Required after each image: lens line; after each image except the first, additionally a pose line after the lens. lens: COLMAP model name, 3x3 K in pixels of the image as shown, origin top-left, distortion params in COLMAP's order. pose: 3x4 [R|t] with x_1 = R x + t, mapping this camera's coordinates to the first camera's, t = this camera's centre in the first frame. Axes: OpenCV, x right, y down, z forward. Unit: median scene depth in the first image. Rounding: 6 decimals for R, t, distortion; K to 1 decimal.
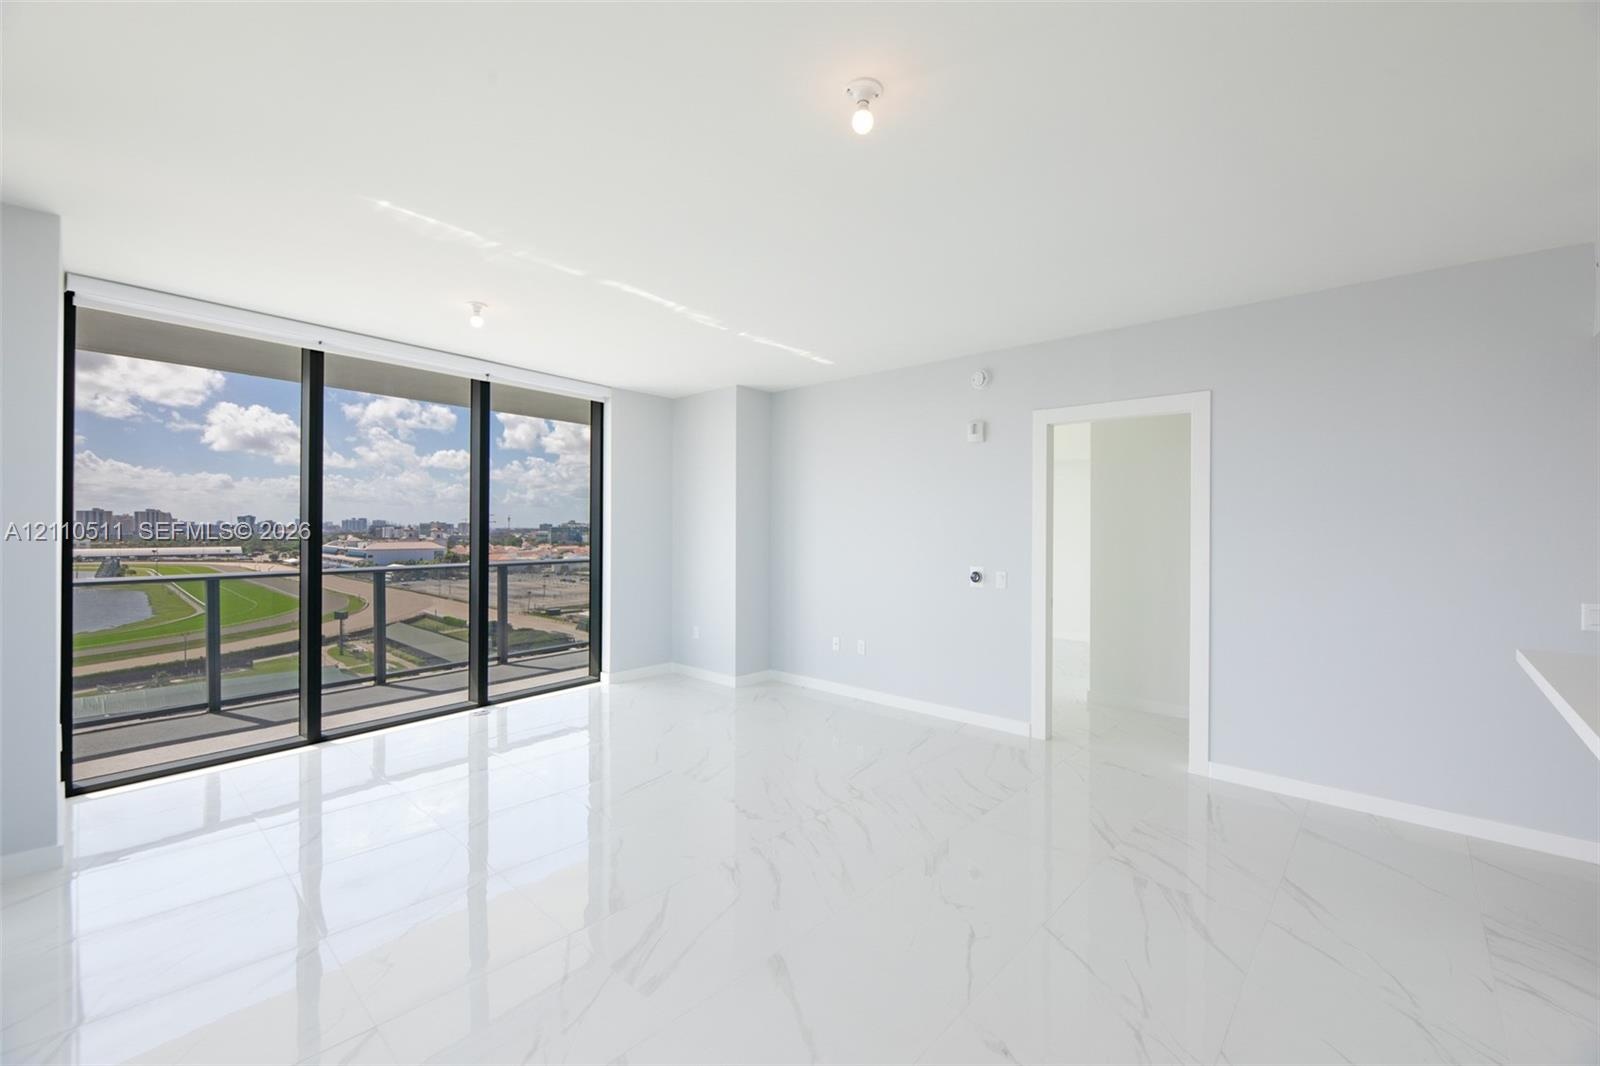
lens RADIAL K [[674.1, 0, 801.5], [0, 674.1, 520.1], [0, 0, 1]] dist [-0.013065, -0.000784]
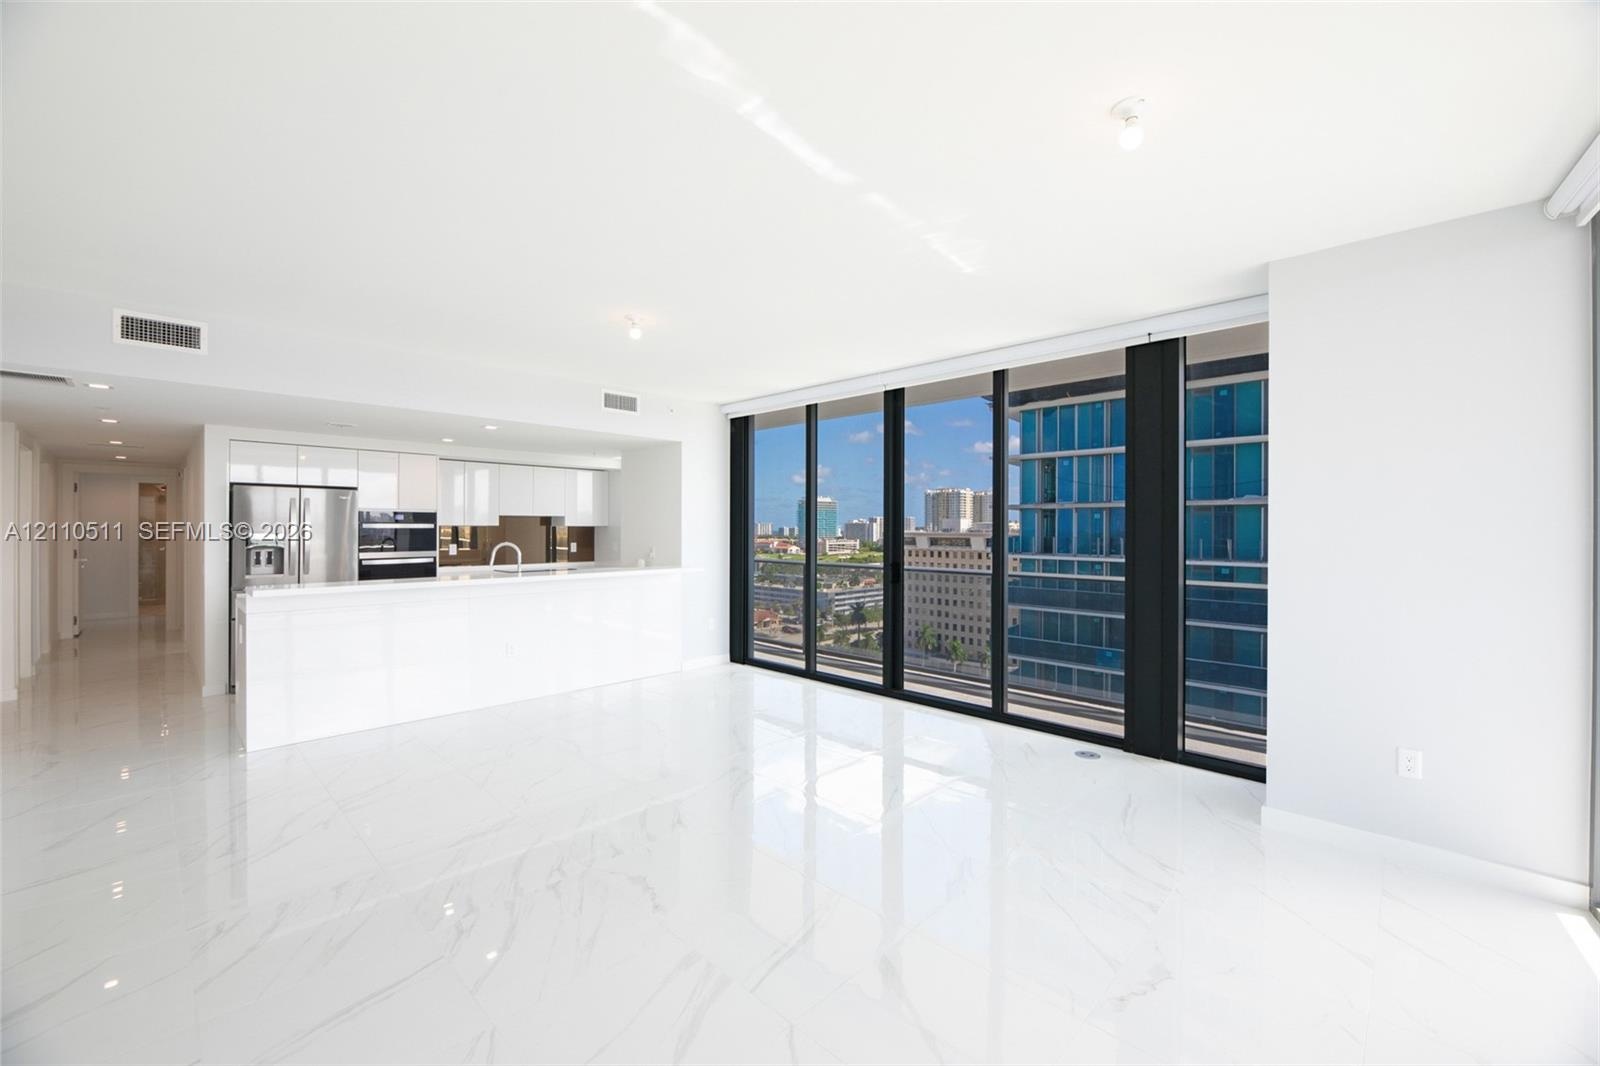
lens RADIAL K [[645.4, 0, 800.6], [0, 645.4, 526.5], [0, 0, 1]] dist [-0.010837, -0.001660]
pose [[-0.999587, -0.008862, 0.027334, -0.226637], [-0.009177, 0.999892, -0.011436, 0.013307], [-0.027229, -0.011682, -0.999561, 1.398858]]
